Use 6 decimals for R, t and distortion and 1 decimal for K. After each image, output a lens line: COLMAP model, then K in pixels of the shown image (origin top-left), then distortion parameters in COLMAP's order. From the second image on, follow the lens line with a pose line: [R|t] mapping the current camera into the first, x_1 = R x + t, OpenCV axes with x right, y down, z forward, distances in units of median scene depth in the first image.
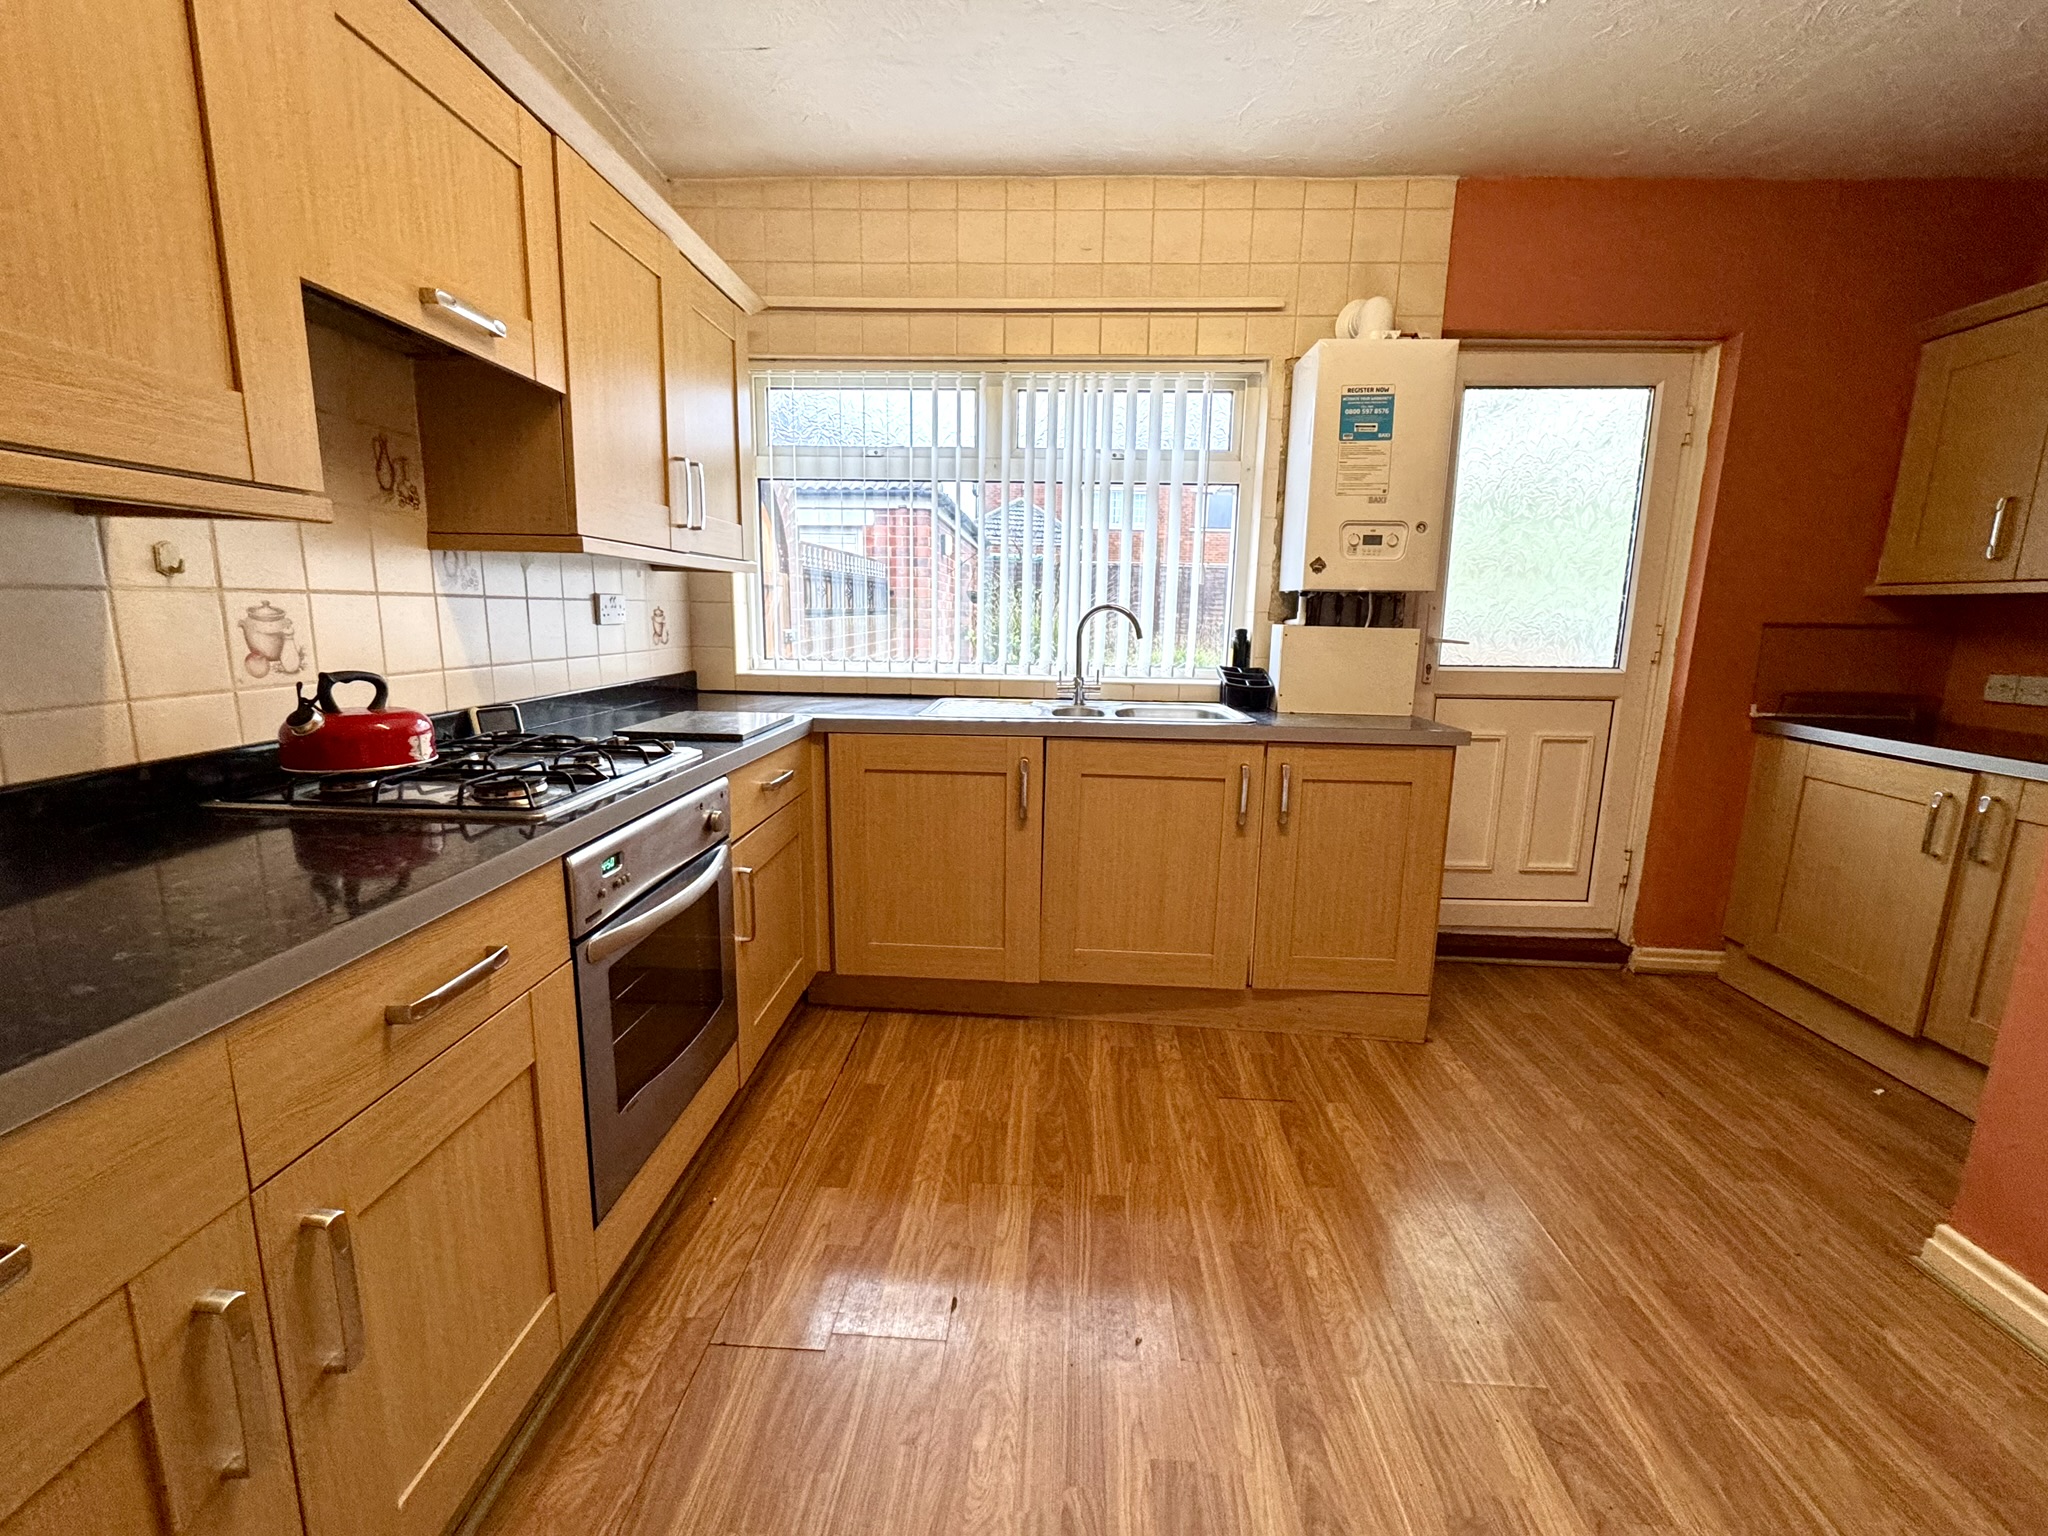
lens RADIAL K [[843.6, 0, 1025.7], [0, 843.6, 770.9], [0, 0, 1]] dist [-0.003393, -0.000401]
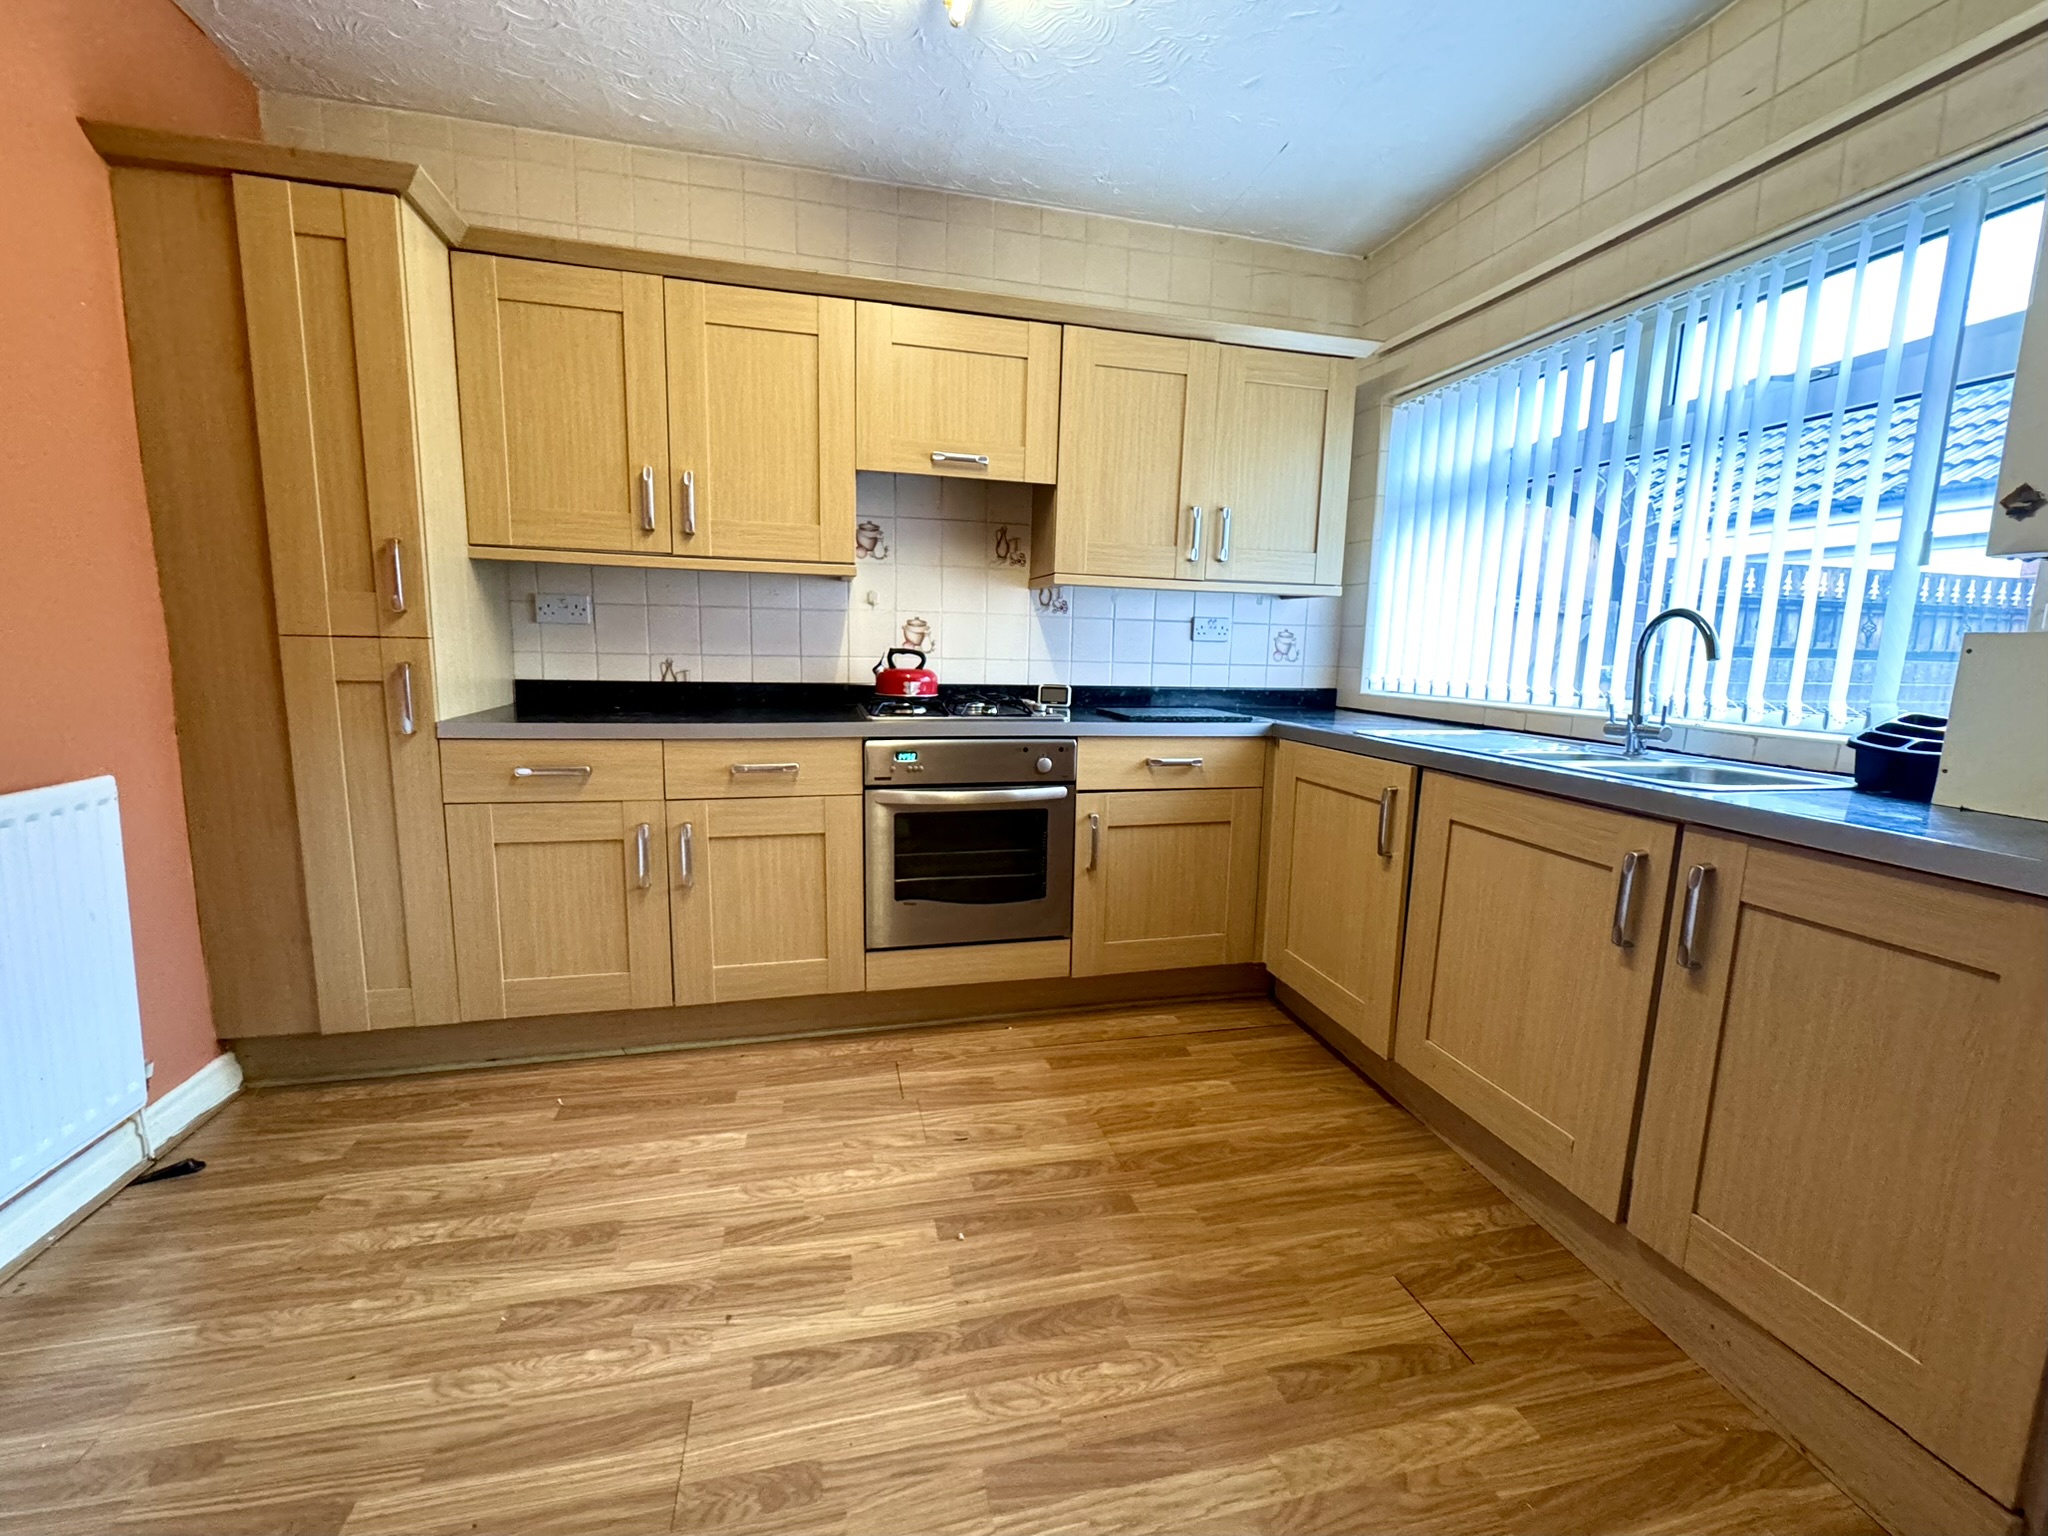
lens RADIAL K [[843.6, 0, 1035.2], [0, 843.6, 764.9], [0, 0, 1]] dist [-0.003393, -0.000401]
pose [[0.301101, 0.125935, -0.945240, 0.783617], [-0.195092, 0.978410, 0.068209, -0.027523], [0.933422, 0.163871, 0.319170, 0.428526]]
